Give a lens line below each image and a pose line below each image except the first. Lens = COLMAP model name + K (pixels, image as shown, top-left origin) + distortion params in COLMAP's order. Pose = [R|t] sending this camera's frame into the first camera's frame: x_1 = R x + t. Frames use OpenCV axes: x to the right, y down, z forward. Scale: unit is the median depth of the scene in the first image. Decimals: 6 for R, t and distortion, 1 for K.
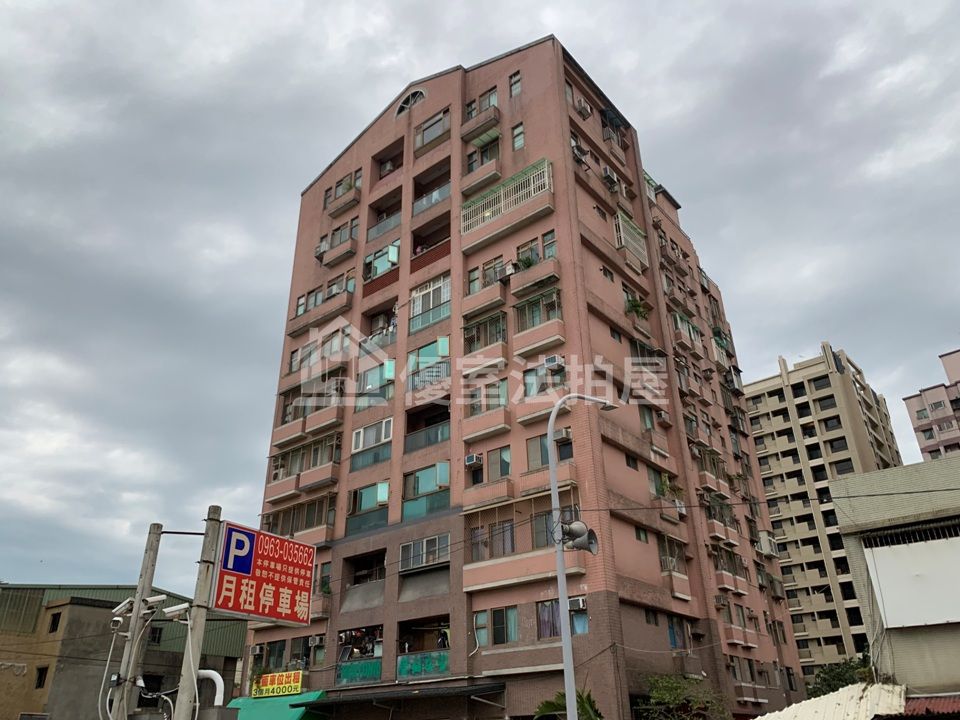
lens RADIAL K [[733.7, 0, 479.5], [0, 733.7, 353.7], [0, 0, 1]] dist [0.065546, -0.090804]
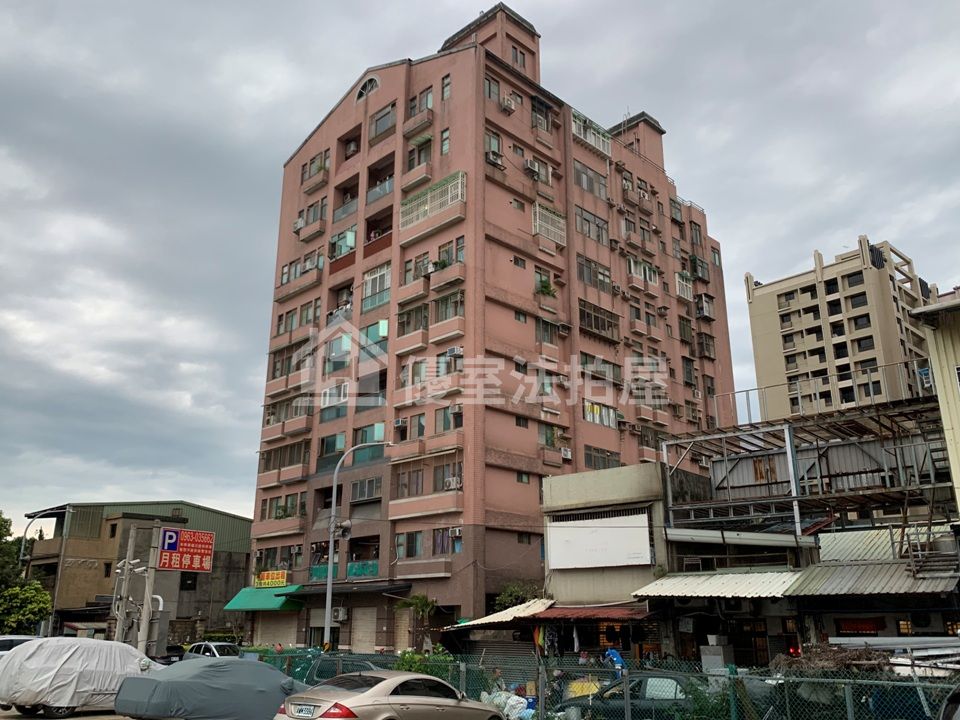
lens RADIAL K [[809.6, 0, 475.5], [0, 809.6, 355.5], [0, 0, 1]] dist [0.144907, -0.369781]
pose [[0.994815, -0.012439, -0.100933, 0.231498], [0.029882, 0.984432, 0.173209, -0.186884], [0.097208, -0.175327, 0.979700, -0.329809]]
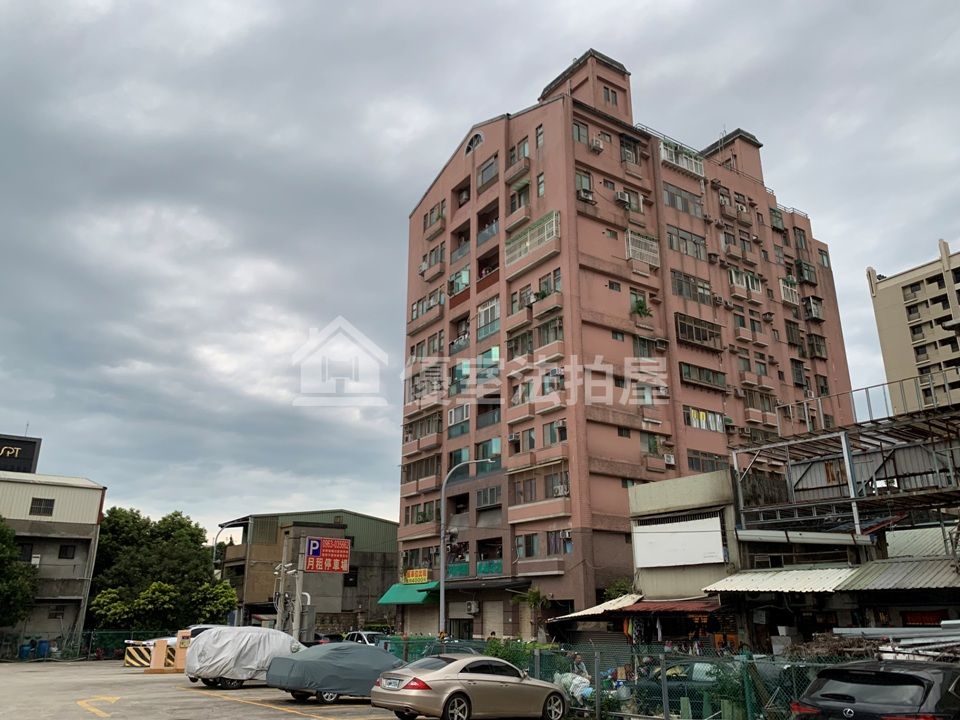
lens RADIAL K [[755.8, 0, 472.1], [0, 755.8, 355.7], [0, 0, 1]] dist [0.111789, -0.191751]
pose [[0.956643, -0.076128, -0.281139, 0.299746], [0.121423, 0.981600, 0.147369, -0.214550], [0.264747, -0.175116, 0.948284, -0.379658]]
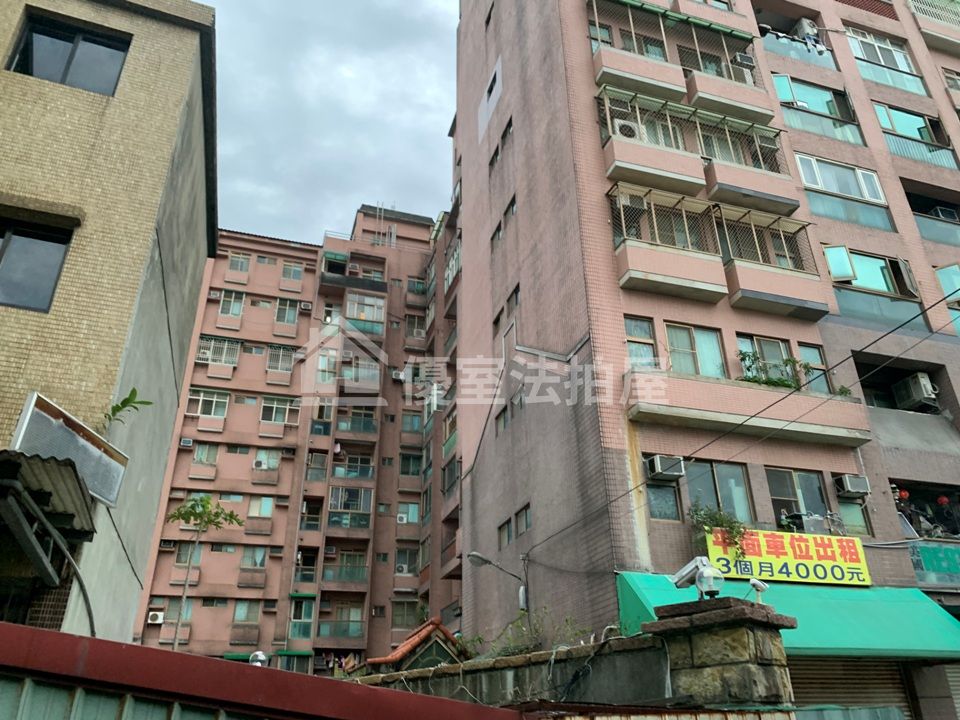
lens RADIAL K [[729.9, 0, 488.0], [0, 729.9, 356.0], [0, 0, 1]] dist [0.081899, -0.124289]
pose [[0.539480, 0.404633, 0.738399, -0.641237], [-0.391897, 0.896847, -0.205138, 0.445048], [-0.745237, -0.178709, 0.642406, 0.789419]]
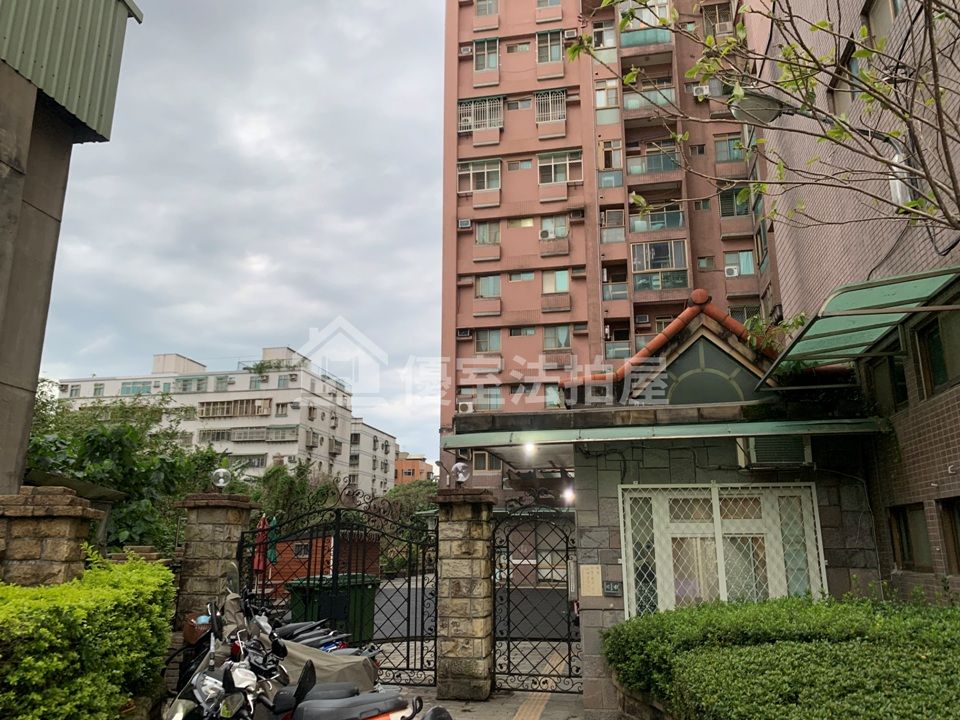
lens RADIAL K [[727.7, 0, 480.0], [0, 727.7, 360.0], [0, 0, 1]] dist [0.095724, -0.258139]
pose [[0.882743, 0.134586, 0.450169, -0.381581], [-0.237338, 0.954605, 0.180003, 0.512928], [-0.405507, -0.265738, 0.874613, 0.921403]]
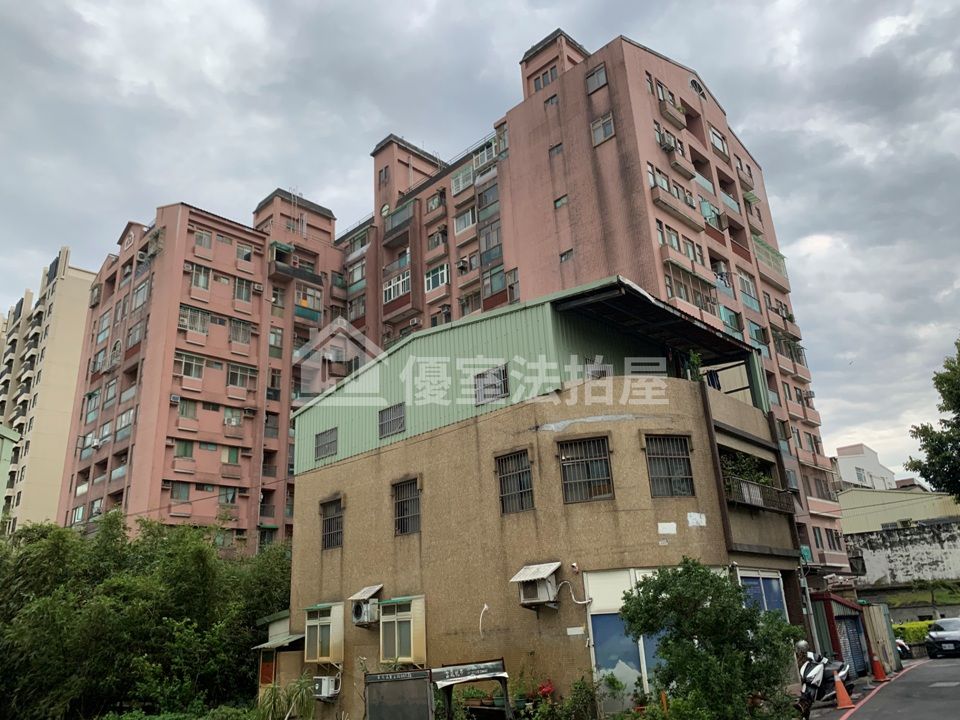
lens RADIAL K [[735.3, 0, 470.0], [0, 735.3, 356.1], [0, 0, 1]] dist [0.022088, -0.004766]
pose [[0.103162, 0.362149, 0.926394, -1.285174], [-0.430160, 0.856007, -0.286731, 0.617223], [-0.896839, -0.368918, 0.244090, 1.078459]]
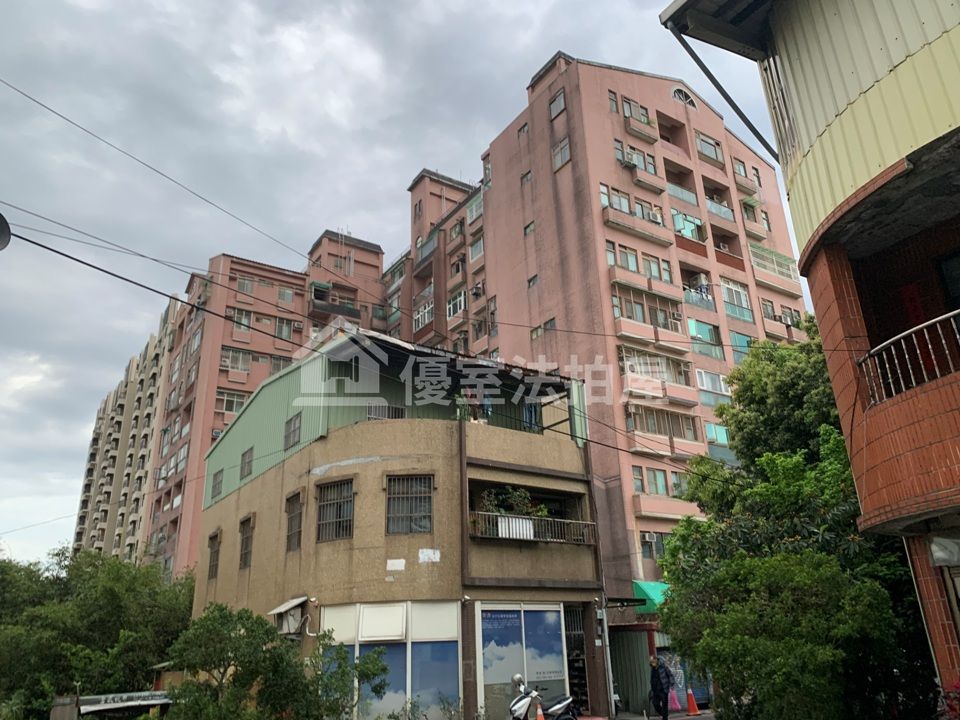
lens RADIAL K [[733.7, 0, 479.5], [0, 733.7, 353.7], [0, 0, 1]] dist [0.065546, -0.090804]
pose [[0.294098, 0.368066, 0.882062, -1.275756], [-0.429128, 0.875477, -0.222238, 0.479856], [-0.854023, -0.313158, 0.415424, 0.820555]]
